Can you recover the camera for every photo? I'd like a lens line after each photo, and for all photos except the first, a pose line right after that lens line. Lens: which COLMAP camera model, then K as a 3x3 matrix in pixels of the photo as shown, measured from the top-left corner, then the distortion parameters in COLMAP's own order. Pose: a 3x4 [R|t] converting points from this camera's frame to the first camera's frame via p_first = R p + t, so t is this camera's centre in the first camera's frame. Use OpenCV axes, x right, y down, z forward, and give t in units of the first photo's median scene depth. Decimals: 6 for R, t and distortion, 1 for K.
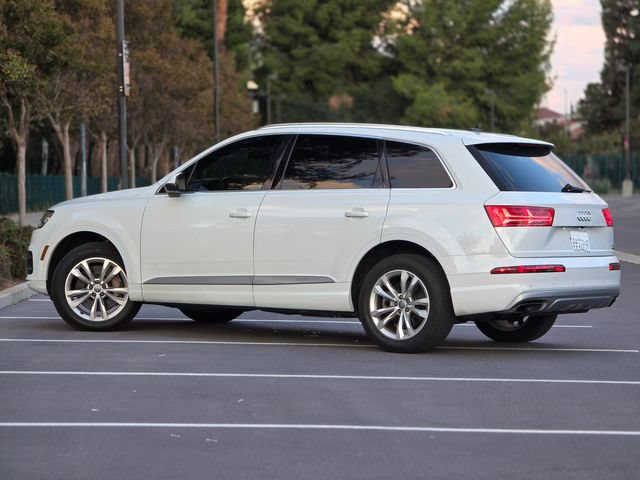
lens RADIAL K [[2131.2, 0, 320.0], [0, 2131.2, 240.0], [0, 0, 1]] dist [0.177219, 0.900272]
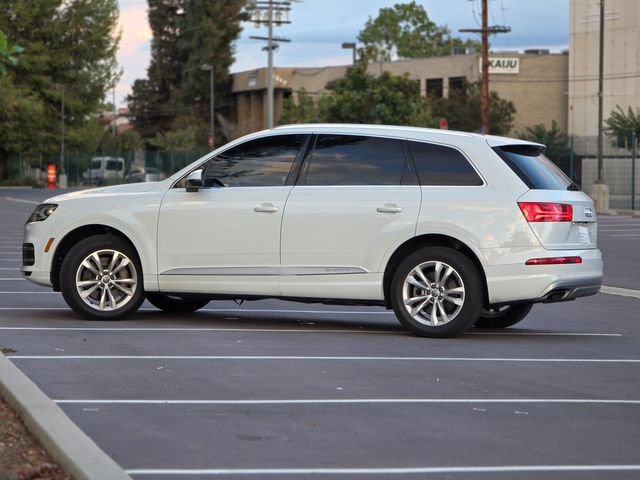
lens RADIAL K [[2131.2, 0, 320.0], [0, 2131.2, 240.0], [0, 0, 1]] dist [0.177219, 0.900272]
pose [[0.973440, 0.002413, 0.228930, -0.252542], [-0.002992, 0.999993, 0.002183, 0.001015], [-0.228924, -0.002810, 0.973440, -0.037454]]
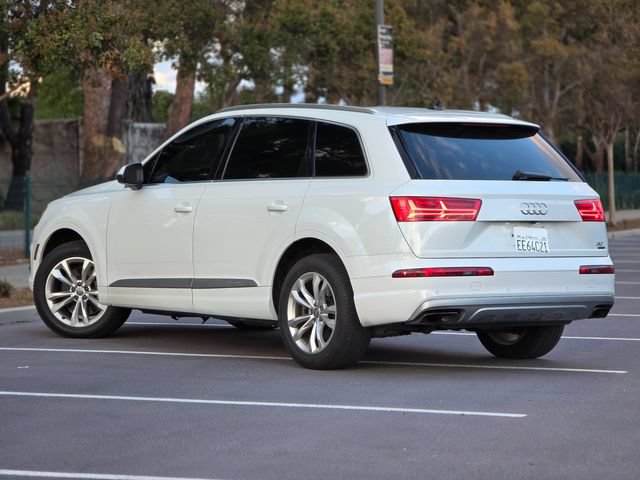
lens RADIAL K [[2131.2, 0, 320.0], [0, 2131.2, 240.0], [0, 0, 1]] dist [0.177219, 0.900272]
pose [[0.946858, 0.000135, -0.321652, 0.299834], [-0.000274, 1.000000, -0.000389, 0.001289], [0.321652, 0.000456, 0.946858, 0.178573]]
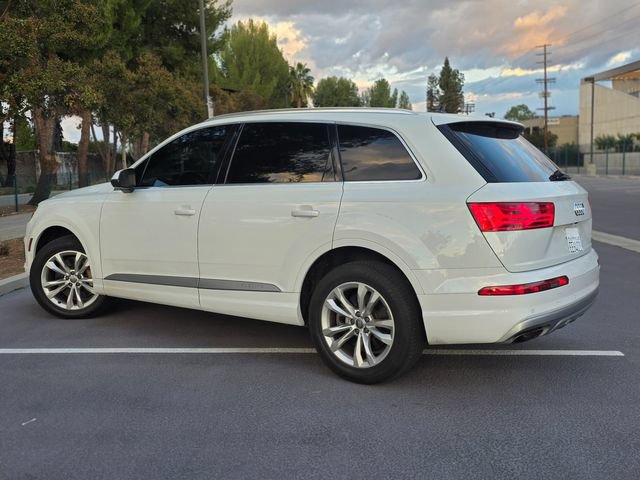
lens RADIAL K [[647.6, 0, 315.2], [0, 647.6, 232.7], [0, 0, 1]] dist [0.101689, -0.147513]
pose [[0.999116, -0.019631, -0.037162, 0.029664], [0.022178, 0.997341, 0.069413, -0.021178], [0.035701, -0.070176, 0.996896, 0.714972]]
